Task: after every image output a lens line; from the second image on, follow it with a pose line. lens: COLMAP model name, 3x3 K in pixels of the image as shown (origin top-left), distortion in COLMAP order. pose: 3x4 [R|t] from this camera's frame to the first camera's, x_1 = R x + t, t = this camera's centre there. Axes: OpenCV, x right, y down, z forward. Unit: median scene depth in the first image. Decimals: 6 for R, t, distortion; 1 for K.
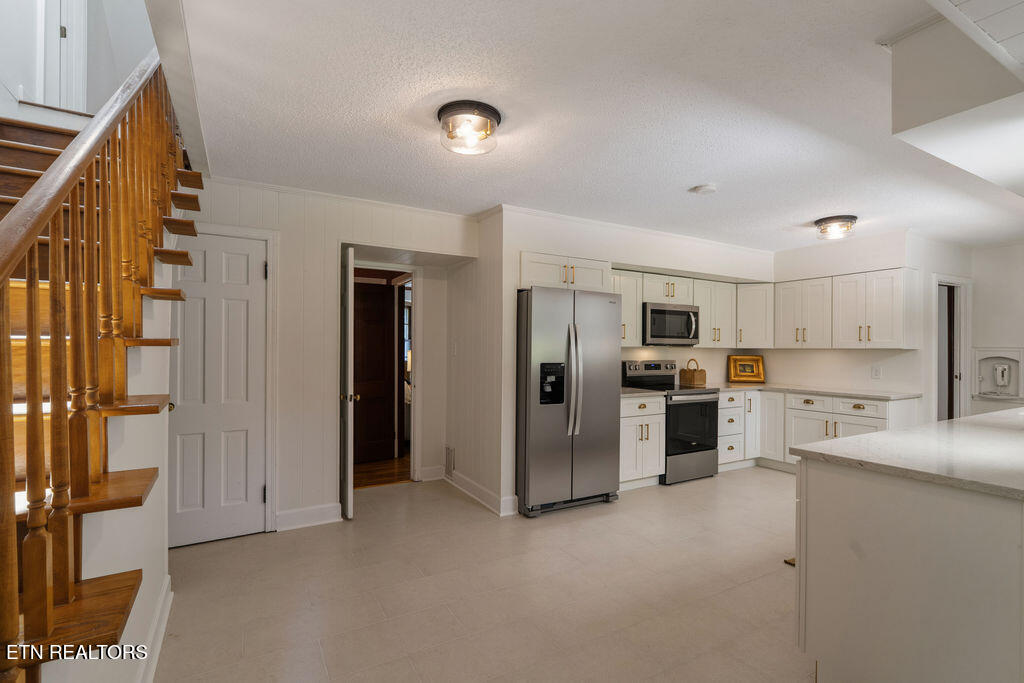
lens RADIAL K [[471.0, 0, 505.0], [0, 471.0, 346.0], [0, 0, 1]] dist [-0.001060, 0.000491]
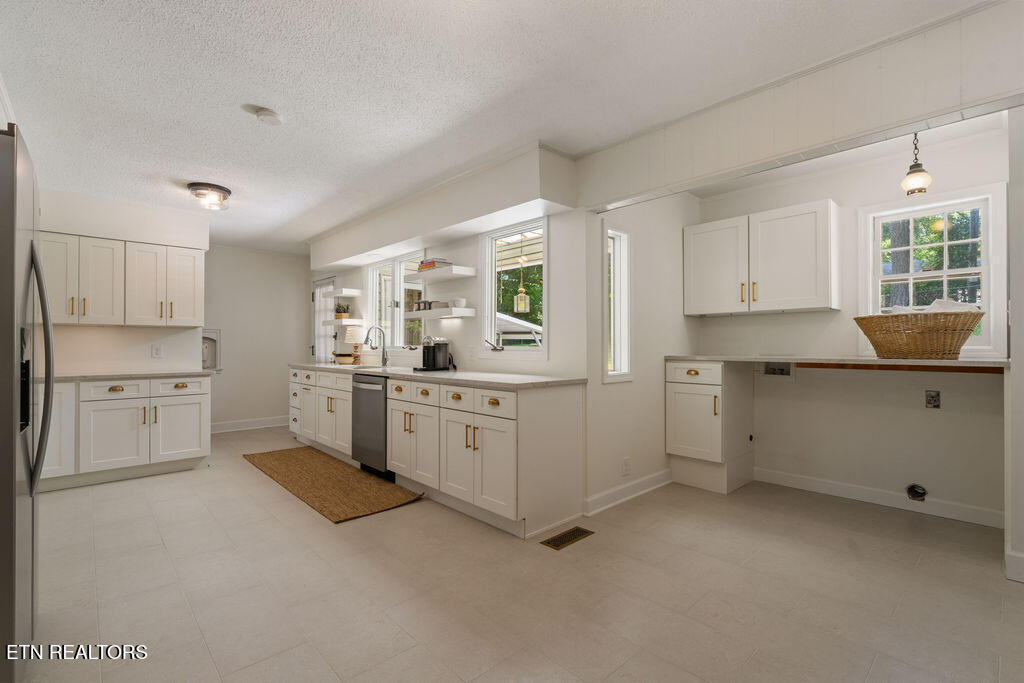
lens RADIAL K [[471.0, 0, 511.3], [0, 471.0, 341.1], [0, 0, 1]] dist [-0.001060, 0.000491]
pose [[-0.242950, 0.004929, 0.970026, -0.306260], [-0.004472, 0.999971, -0.006201, 0.036967], [-0.970028, -0.005844, -0.242921, 0.521537]]
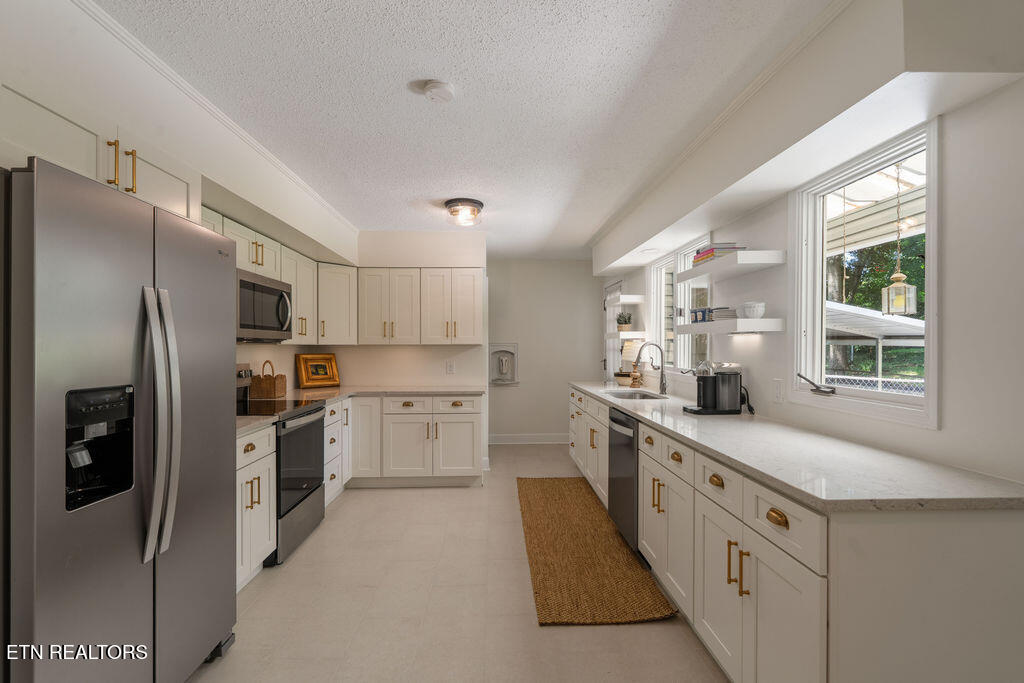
lens RADIAL K [[471.0, 0, 507.6], [0, 471.0, 347.6], [0, 0, 1]] dist [-0.001060, 0.000491]
pose [[0.454558, -0.010288, 0.890658, -0.063052], [-0.000340, 0.999931, 0.011724, 0.000442], [-0.890717, -0.005632, 0.454524, 0.415632]]
